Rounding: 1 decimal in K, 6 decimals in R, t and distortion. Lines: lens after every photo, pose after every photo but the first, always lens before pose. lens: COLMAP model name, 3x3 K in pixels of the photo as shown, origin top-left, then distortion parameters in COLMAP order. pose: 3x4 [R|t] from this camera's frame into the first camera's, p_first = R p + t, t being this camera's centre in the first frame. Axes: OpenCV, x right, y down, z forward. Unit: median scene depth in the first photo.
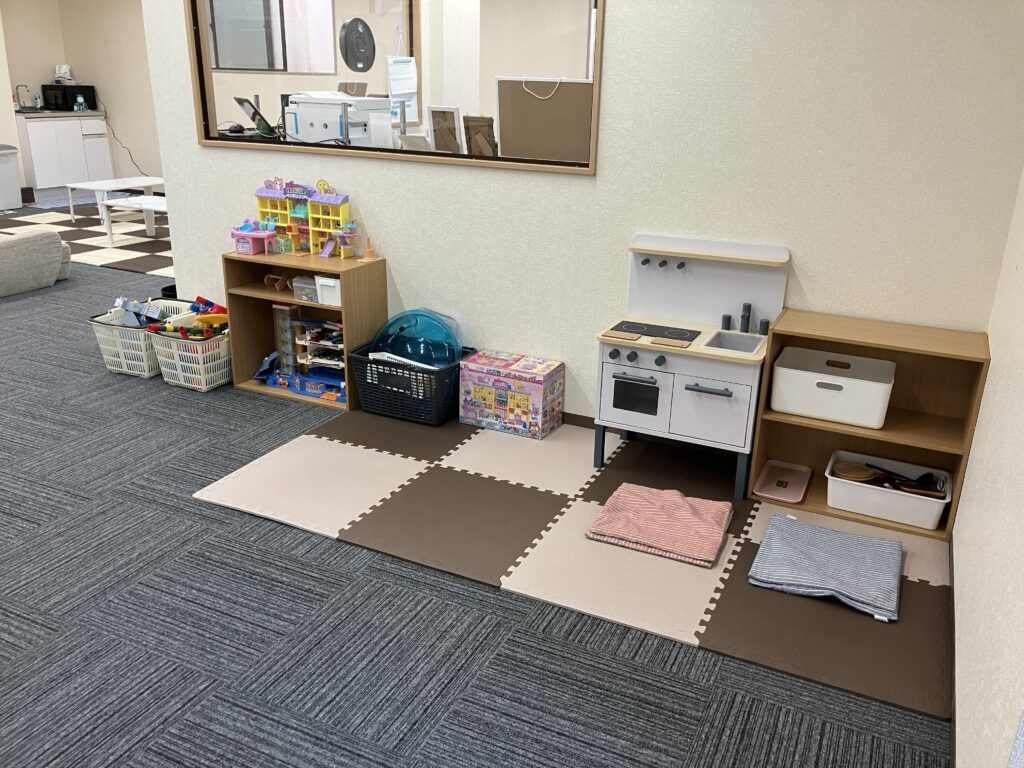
lens RADIAL K [[832.3, 0, 516.0], [0, 832.3, 381.8], [0, 0, 1]] dist [0.039241, -0.040298]
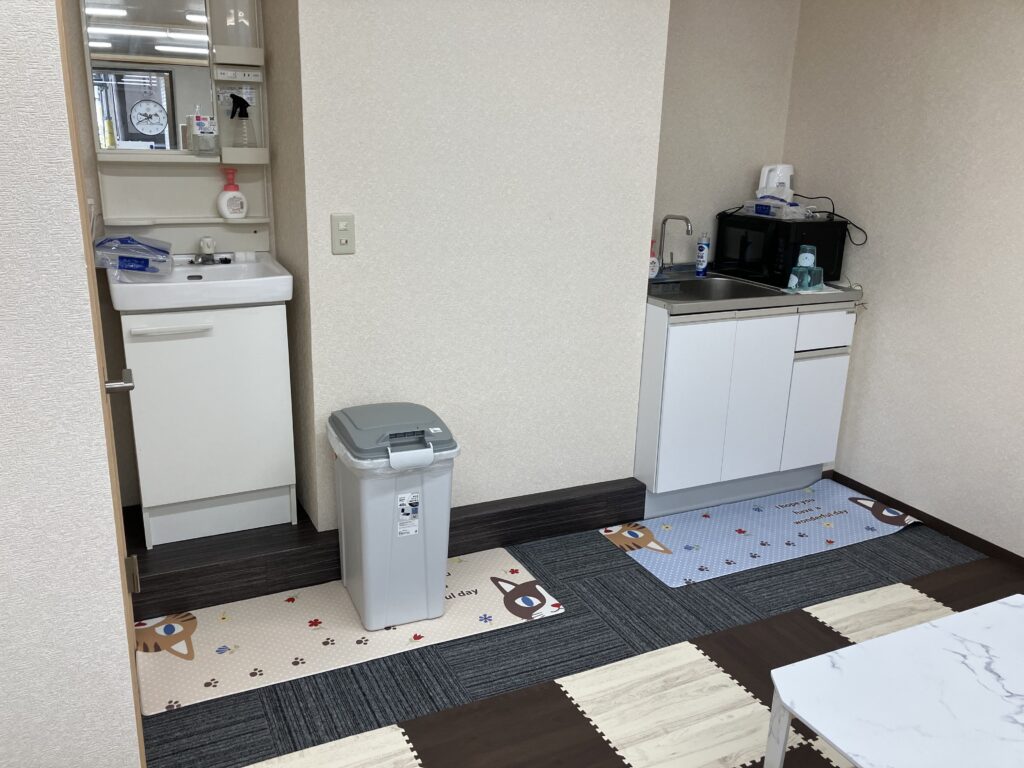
lens RADIAL K [[832.3, 0, 516.0], [0, 832.3, 381.8], [0, 0, 1]] dist [0.039241, -0.040298]
pose [[0.784265, 0.169731, -0.596758, -1.037307], [-0.219147, 0.975635, -0.010512, -0.665877], [0.580434, 0.139022, 0.802352, 1.687935]]
